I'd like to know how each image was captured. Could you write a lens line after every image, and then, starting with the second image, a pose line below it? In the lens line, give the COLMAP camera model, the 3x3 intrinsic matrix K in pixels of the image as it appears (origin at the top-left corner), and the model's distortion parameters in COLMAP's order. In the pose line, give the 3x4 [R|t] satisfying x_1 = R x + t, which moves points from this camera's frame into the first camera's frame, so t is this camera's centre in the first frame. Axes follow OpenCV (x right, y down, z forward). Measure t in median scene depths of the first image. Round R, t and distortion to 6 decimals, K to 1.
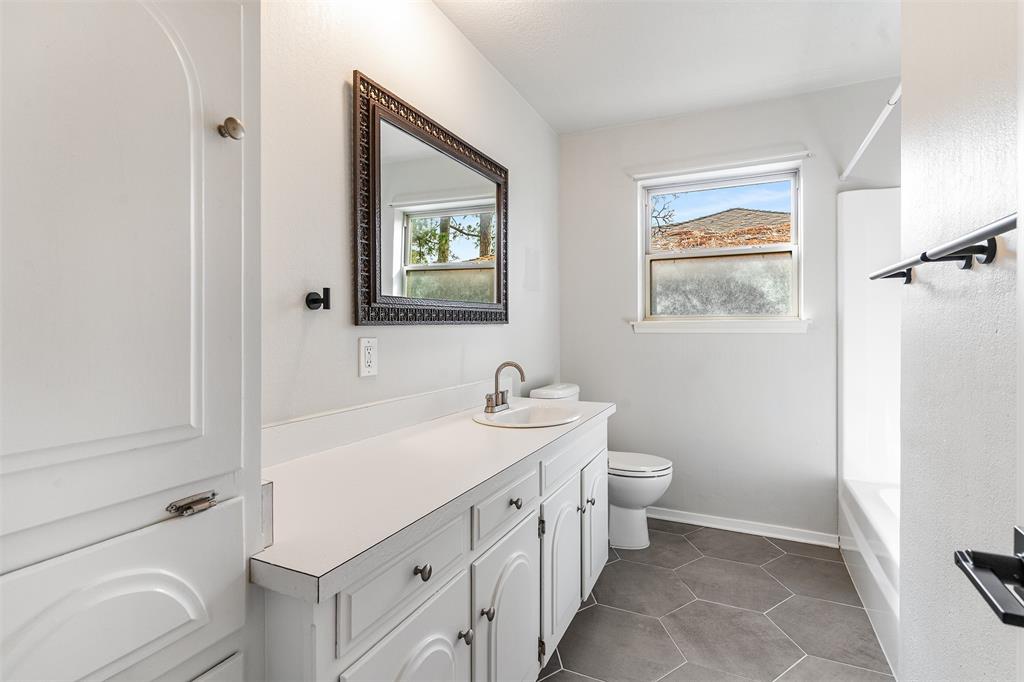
lens RADIAL K [[496.6, 0, 512.6], [0, 496.6, 333.6], [0, 0, 1]] dist [0.001709, -0.001182]
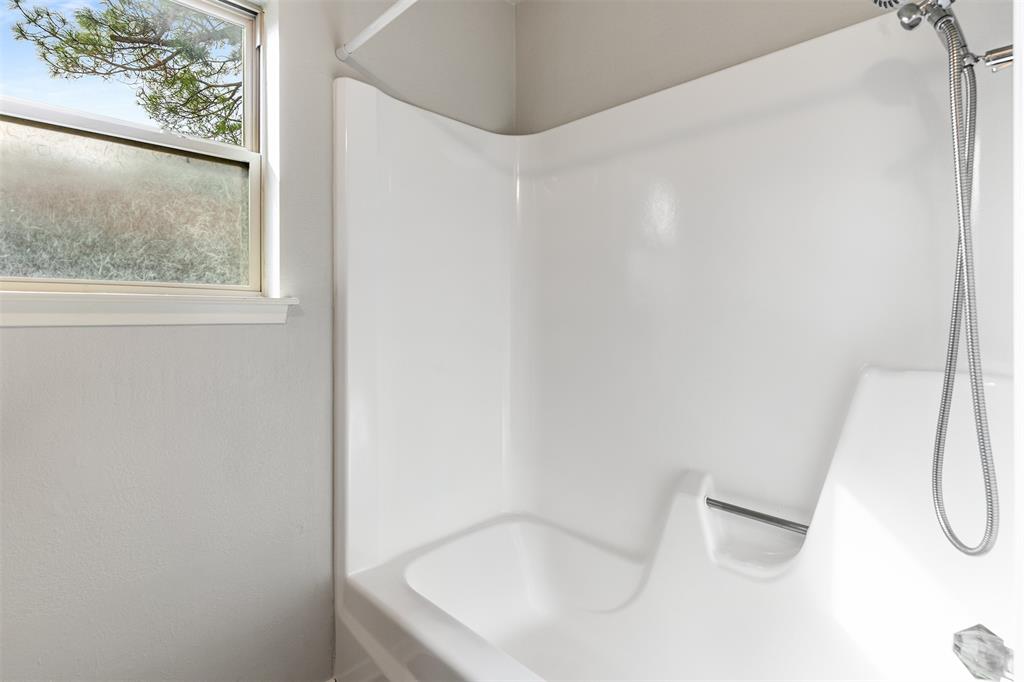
lens RADIAL K [[496.6, 0, 504.4], [0, 496.6, 314.0], [0, 0, 1]] dist [0.001709, -0.001182]
pose [[0.339426, 0.004405, 0.940622, 0.167291], [0.010591, 0.999908, -0.008505, -0.003076], [-0.940573, 0.012849, 0.339348, 0.569841]]
